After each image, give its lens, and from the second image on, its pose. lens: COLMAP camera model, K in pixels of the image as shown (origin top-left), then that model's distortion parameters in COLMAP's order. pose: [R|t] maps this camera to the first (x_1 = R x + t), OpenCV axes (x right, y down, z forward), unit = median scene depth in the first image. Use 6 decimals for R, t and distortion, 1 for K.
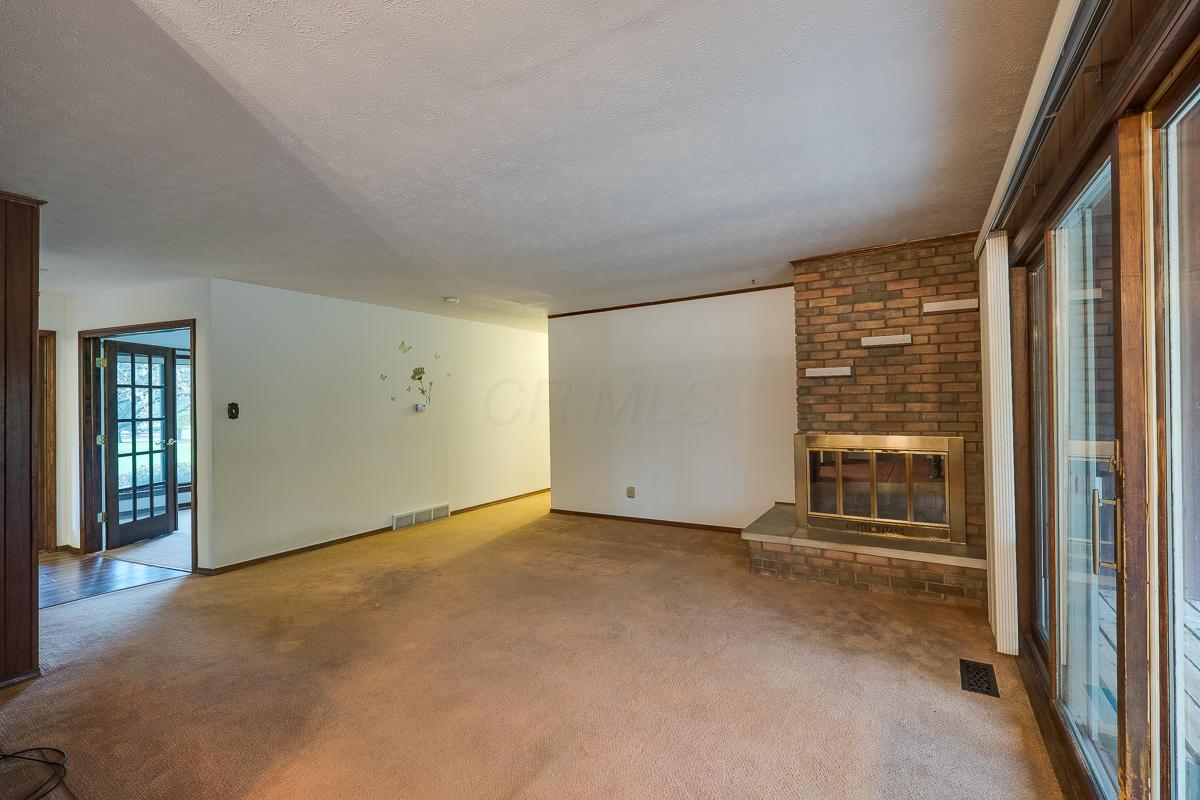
lens RADIAL K [[525.1, 0, 600.1], [0, 525.1, 387.1], [0, 0, 1]] dist [-0.000764, -0.000217]
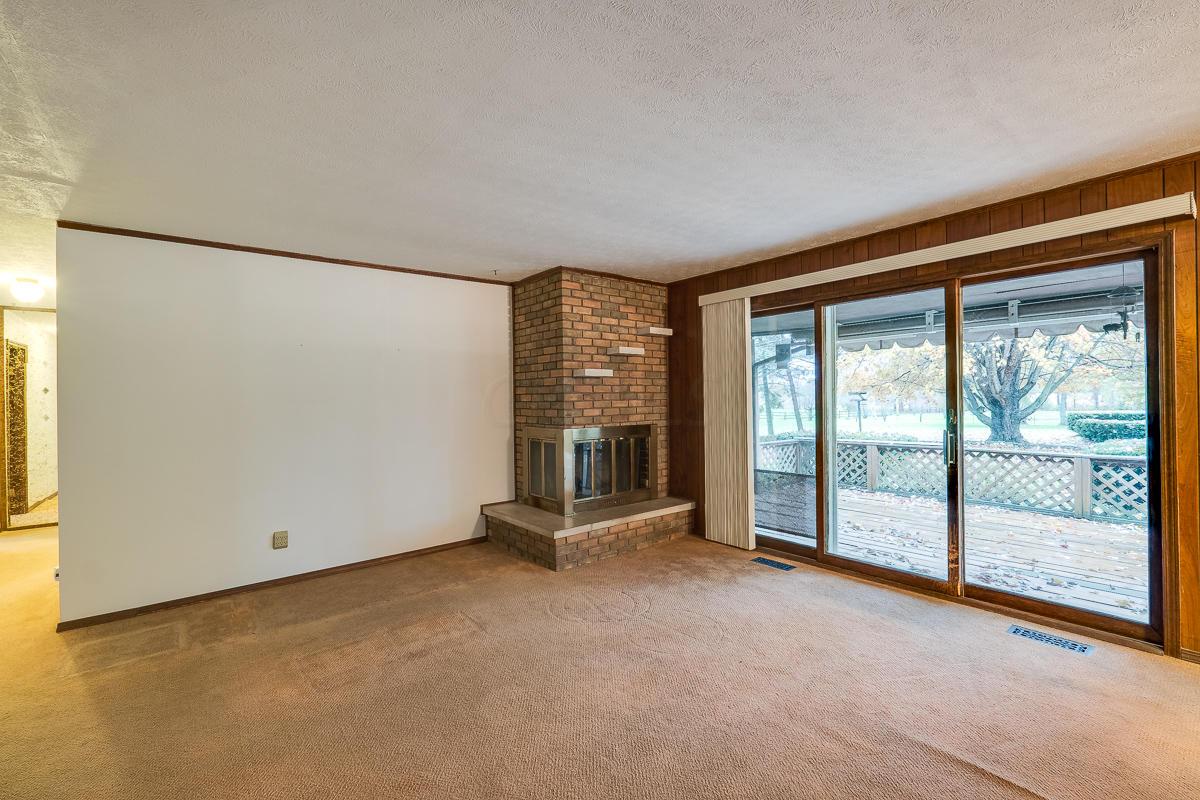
lens RADIAL K [[523.3, 0, 597.3], [0, 523.3, 395.5], [0, 0, 1]] dist [-0.001848, -0.000855]
pose [[0.318358, 0.016098, 0.947834, -0.663509], [-0.017306, 0.999788, -0.011168, 0.033799], [-0.947812, -0.012848, 0.318569, 0.652677]]
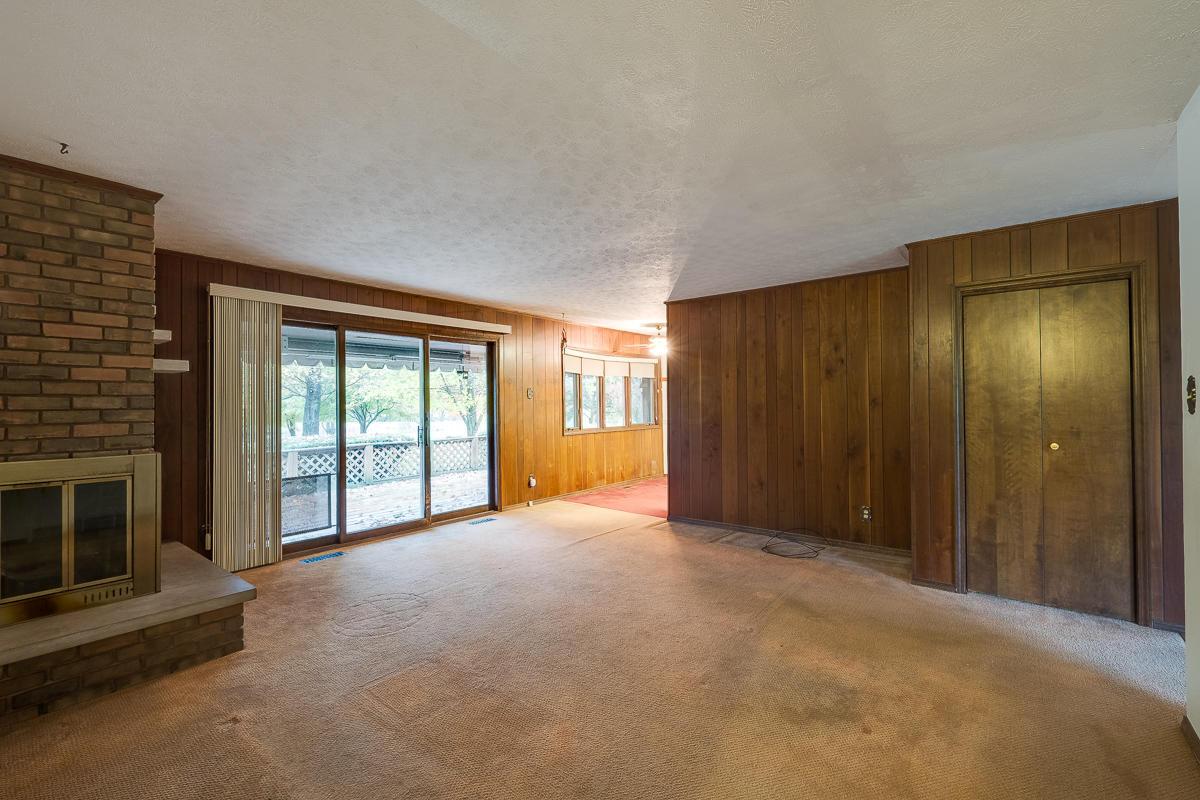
lens RADIAL K [[518.1, 0, 604.4], [0, 518.1, 395.9], [0, 0, 1]] dist [0.000089, -0.004132]
pose [[-0.994823, 0.025187, 0.098453, -0.278088], [0.020950, 0.998819, -0.043838, 0.062526], [-0.099441, -0.041548, -0.994176, 1.748413]]
